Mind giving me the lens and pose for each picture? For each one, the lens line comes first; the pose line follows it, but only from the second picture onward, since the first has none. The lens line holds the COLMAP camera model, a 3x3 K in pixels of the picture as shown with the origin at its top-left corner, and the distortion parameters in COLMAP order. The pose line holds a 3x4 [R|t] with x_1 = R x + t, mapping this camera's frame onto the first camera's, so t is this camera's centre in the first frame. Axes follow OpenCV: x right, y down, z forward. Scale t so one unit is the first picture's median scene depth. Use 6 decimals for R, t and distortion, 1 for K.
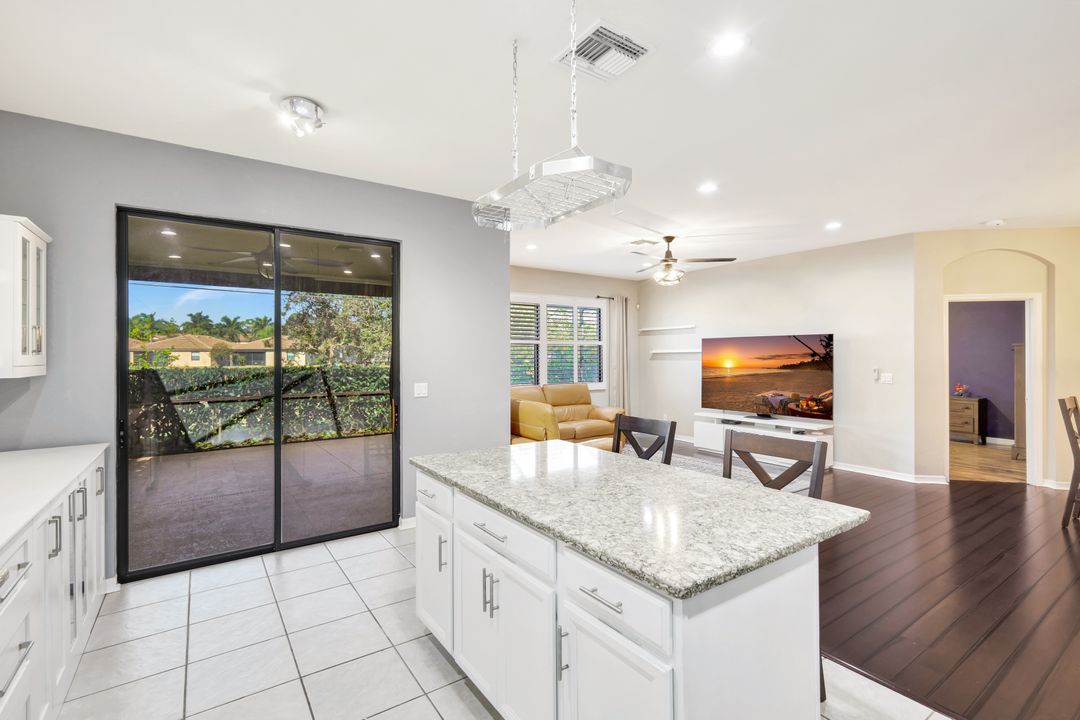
lens RADIAL K [[489.6, 0, 540.0], [0, 489.6, 360.0], [0, 0, 1]] dist [0.016887, 0.000037]
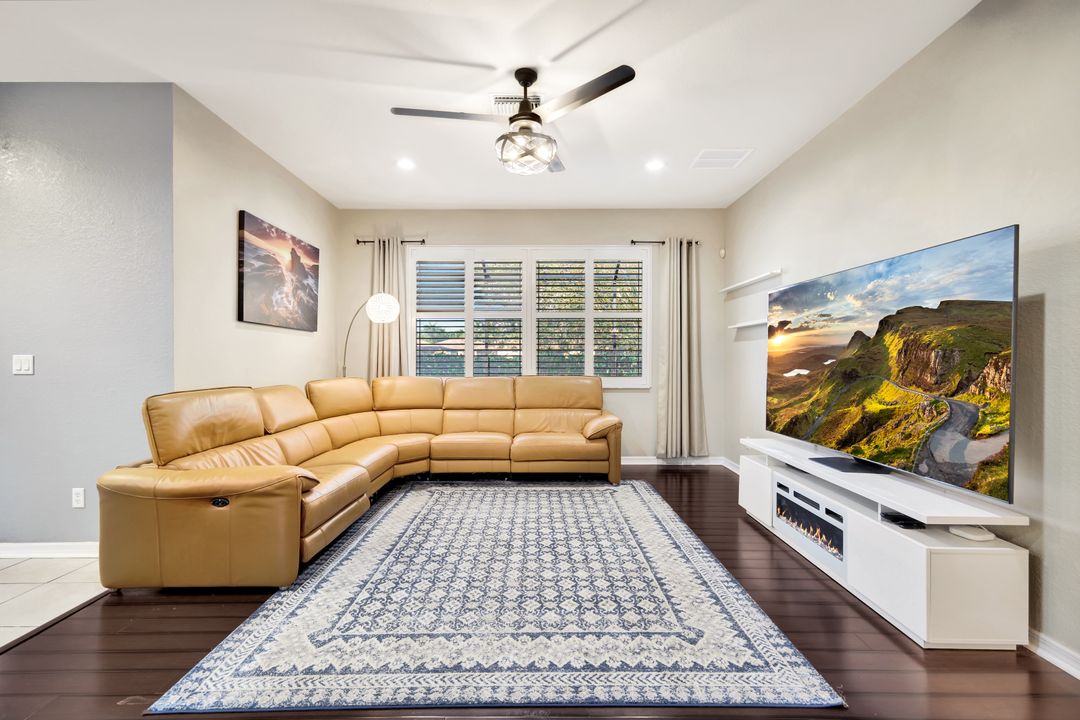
lens RADIAL K [[483.9, 0, 540.0], [0, 483.9, 360.0], [0, 0, 1]] dist [0.008333, 0.000106]
pose [[0.822623, 0.006212, -0.568553, 0.466988], [-0.007053, 0.999975, 0.000720, 0.030228], [0.568543, 0.003418, 0.822646, 0.515690]]
